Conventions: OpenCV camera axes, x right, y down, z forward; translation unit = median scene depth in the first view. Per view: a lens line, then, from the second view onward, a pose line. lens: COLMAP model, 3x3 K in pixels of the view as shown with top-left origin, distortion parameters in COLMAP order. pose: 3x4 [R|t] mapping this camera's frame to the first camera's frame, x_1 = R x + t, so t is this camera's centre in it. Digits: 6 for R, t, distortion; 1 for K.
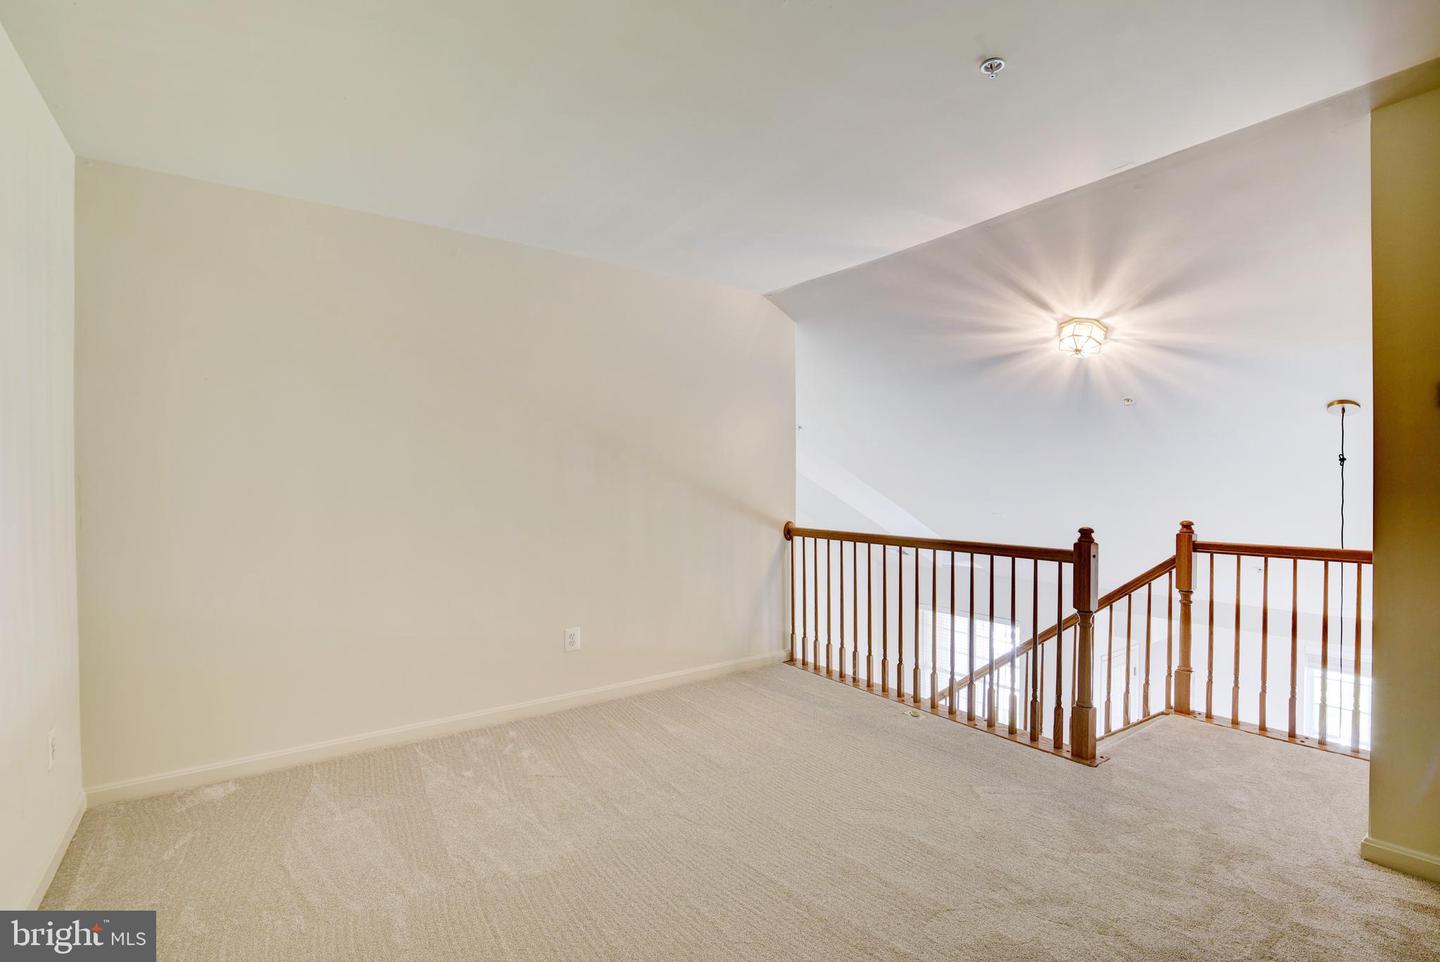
lens RADIAL K [[669.0, 0, 720.6], [0, 669.0, 483.3], [0, 0, 1]] dist [-0.018318, 0.000506]
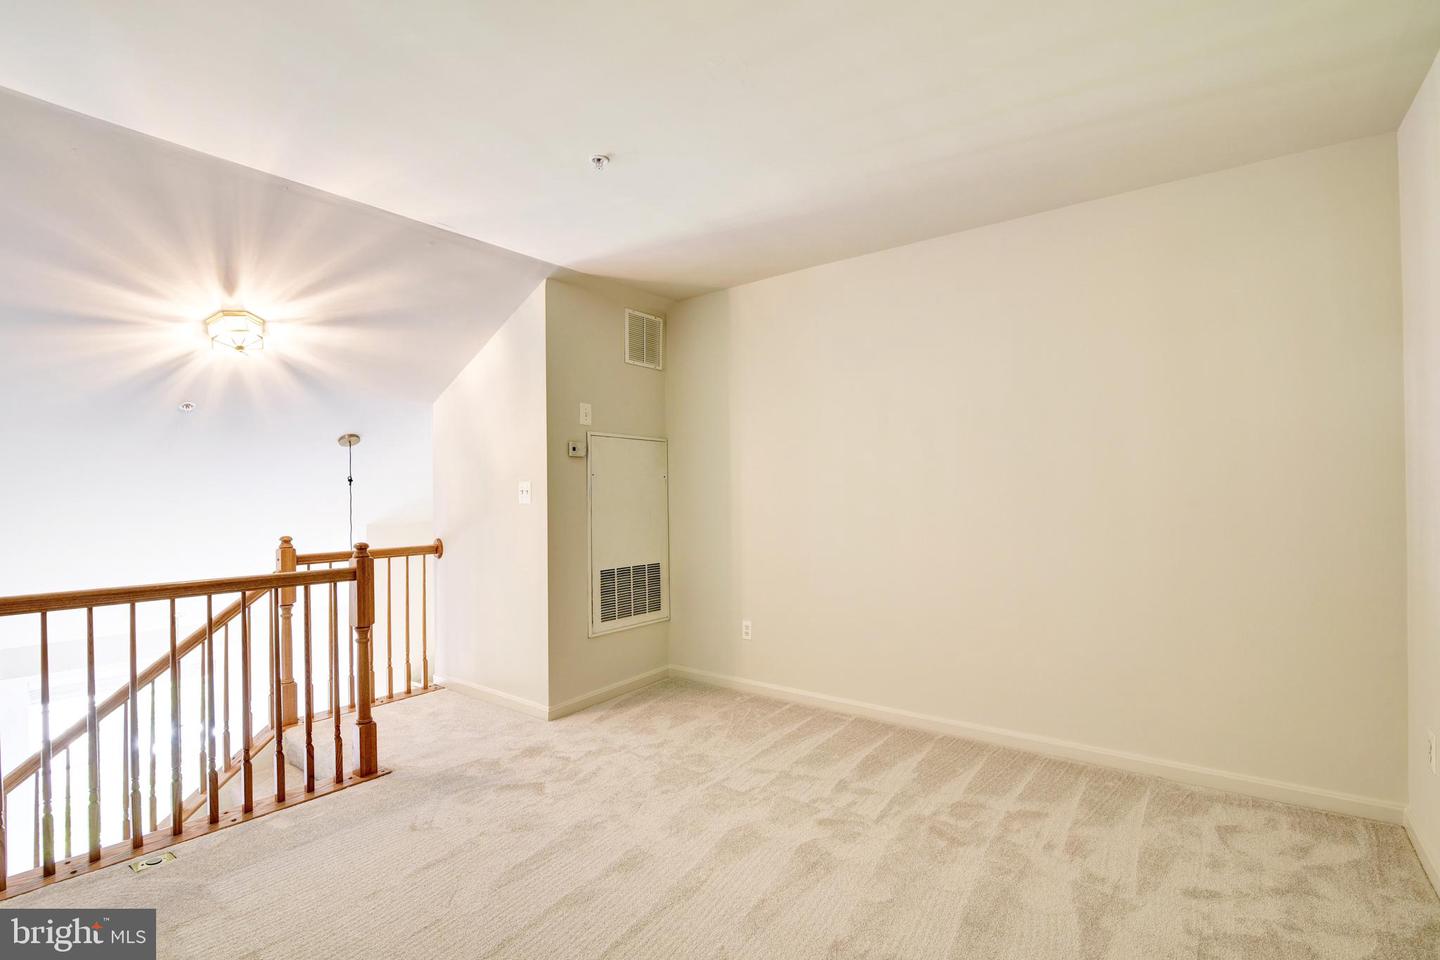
lens RADIAL K [[669.0, 0, 719.9], [0, 669.0, 483.4], [0, 0, 1]] dist [-0.018318, 0.000506]
pose [[-0.298030, 0.022624, 0.954289, -0.505983], [0.014677, 0.999710, -0.019117, 0.004332], [-0.954444, 0.008308, -0.298275, 0.700807]]
